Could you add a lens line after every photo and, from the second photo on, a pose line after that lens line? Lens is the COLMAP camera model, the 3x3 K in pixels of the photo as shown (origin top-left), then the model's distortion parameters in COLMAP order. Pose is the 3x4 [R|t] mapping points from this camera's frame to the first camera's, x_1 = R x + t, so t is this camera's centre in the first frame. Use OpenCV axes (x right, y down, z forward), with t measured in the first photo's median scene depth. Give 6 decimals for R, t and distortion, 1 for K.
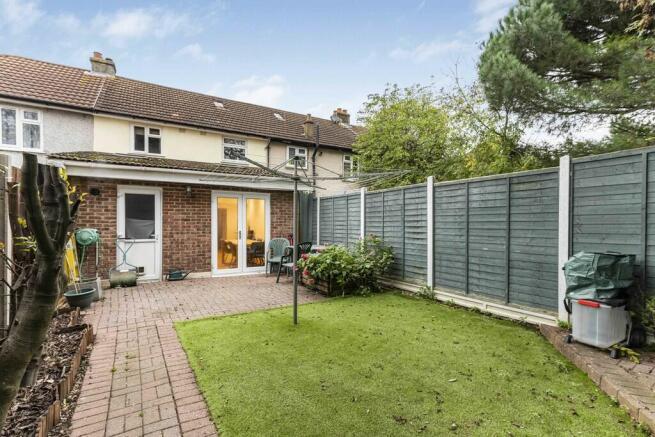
lens RADIAL K [[314.0, 0, 327.3], [0, 314.0, 223.2], [0, 0, 1]] dist [-0.039691, -0.000436]
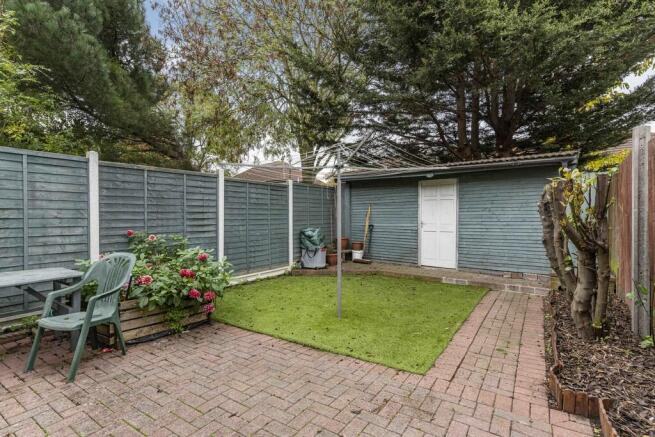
lens RADIAL K [[327.6, 0, 326.9], [0, 327.6, 218.2], [0, 0, 1]] dist [0.004543, 0.000460]
pose [[-0.418122, -0.007986, 0.908356, -0.995153], [-0.005011, 0.999966, 0.006485, 0.002836], [-0.908377, -0.001841, -0.418148, 1.428888]]
